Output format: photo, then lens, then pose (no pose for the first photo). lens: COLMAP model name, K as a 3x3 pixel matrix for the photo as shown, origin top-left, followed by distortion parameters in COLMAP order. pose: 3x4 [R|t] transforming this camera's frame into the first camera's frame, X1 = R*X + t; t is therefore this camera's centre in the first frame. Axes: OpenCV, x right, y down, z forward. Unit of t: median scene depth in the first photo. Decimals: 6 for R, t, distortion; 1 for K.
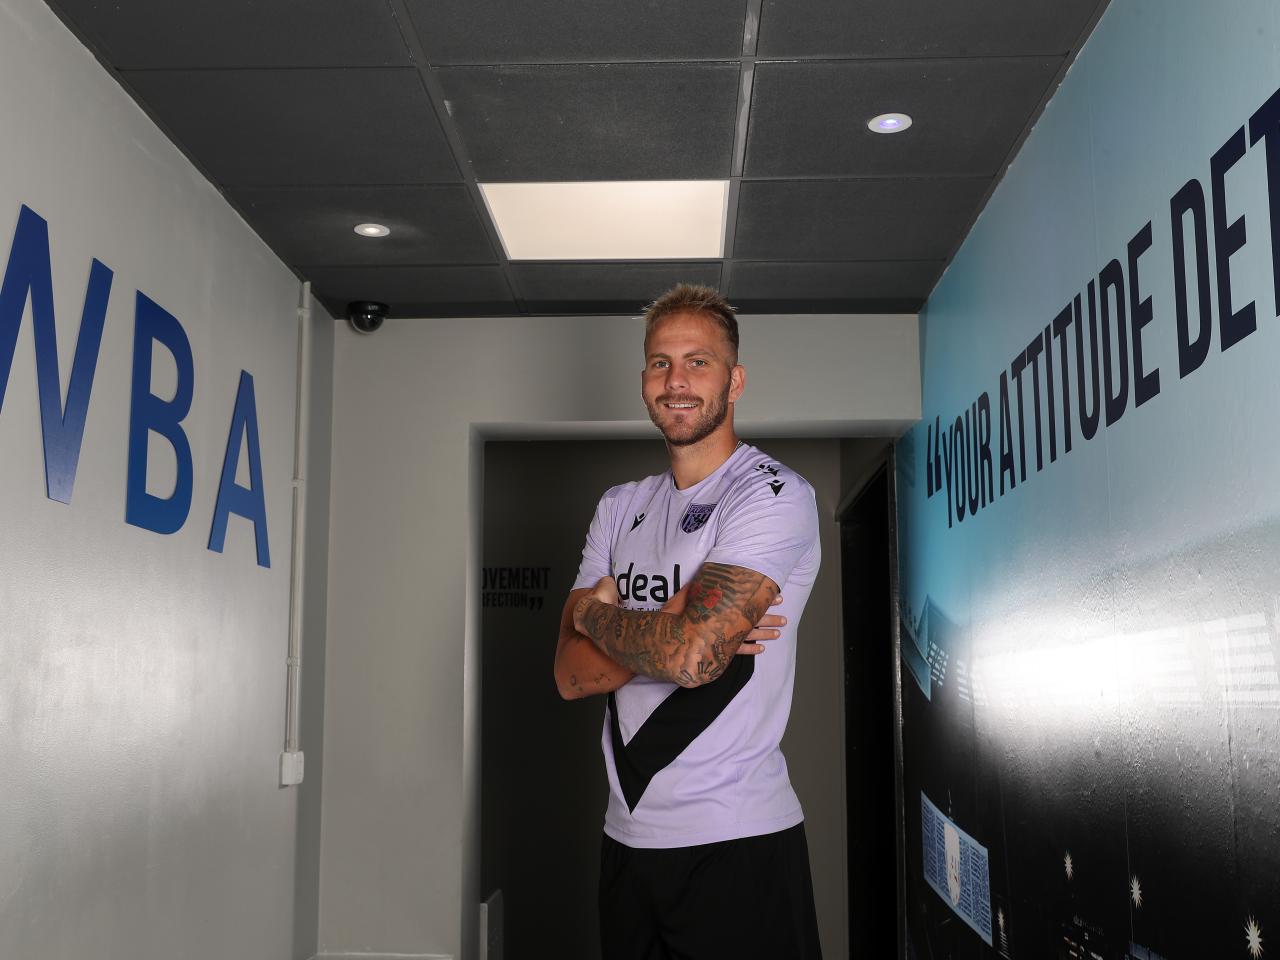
lens RADIAL K [[1401.2, 0, 618.9], [0, 1401.2, 489.0], [0, 0, 1]] dist [-0.004573, -0.003238]
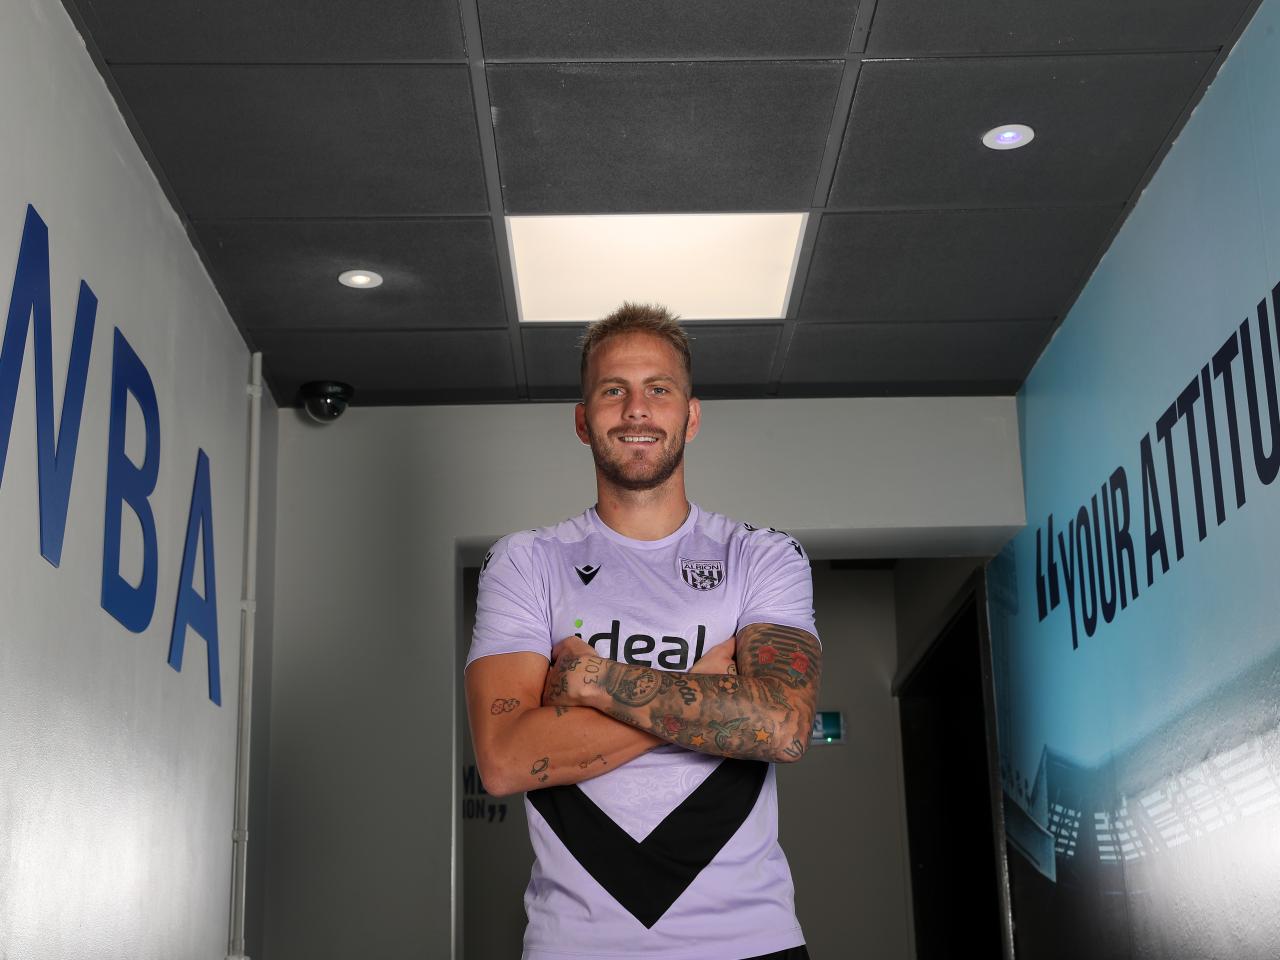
lens RADIAL K [[1992.9, 0, 640.0], [0, 1992.9, 480.0], [0, 0, 1]] dist [0.114432, -0.065628]
pose [[0.997853, -0.006593, 0.065156, -0.092085], [0.015212, 0.991042, -0.132683, 0.086649], [-0.063698, 0.133389, 0.989015, -0.138354]]
